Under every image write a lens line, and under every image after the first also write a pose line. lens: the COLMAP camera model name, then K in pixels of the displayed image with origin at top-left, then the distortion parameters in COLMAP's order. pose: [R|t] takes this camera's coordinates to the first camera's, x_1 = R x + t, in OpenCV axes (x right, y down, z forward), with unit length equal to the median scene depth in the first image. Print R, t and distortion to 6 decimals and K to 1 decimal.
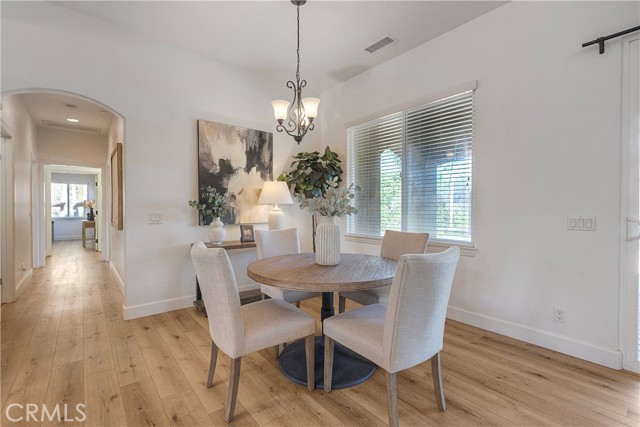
lens RADIAL K [[289.5, 0, 323.0], [0, 289.5, 209.8], [0, 0, 1]] dist [0.002663, 0.000029]
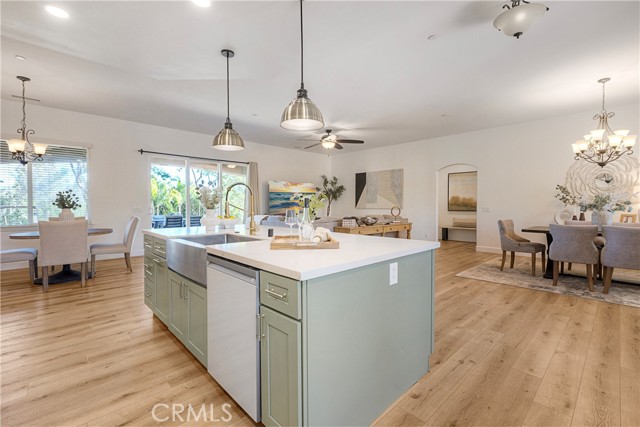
lens RADIAL K [[289.5, 0, 323.0], [0, 289.5, 209.8], [0, 0, 1]] dist [0.002663, 0.000029]
pose [[-0.069365, -0.017869, 0.997431, -1.277630], [0.007188, 0.999805, 0.018412, 0.003981], [-0.997565, 0.008447, -0.069223, -0.401294]]
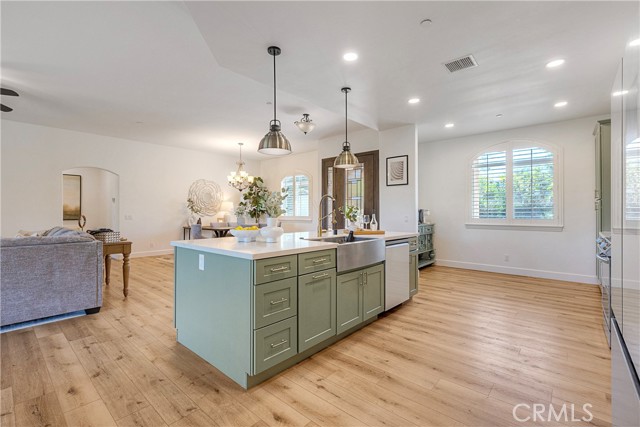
lens RADIAL K [[289.5, 0, 323.0], [0, 289.5, 209.8], [0, 0, 1]] dist [0.002663, 0.000029]
pose [[-0.987503, -0.000958, -0.157596, -0.476701], [-0.000649, 0.999998, -0.002014, -0.005378], [0.157598, -0.001887, -0.987502, 0.549676]]
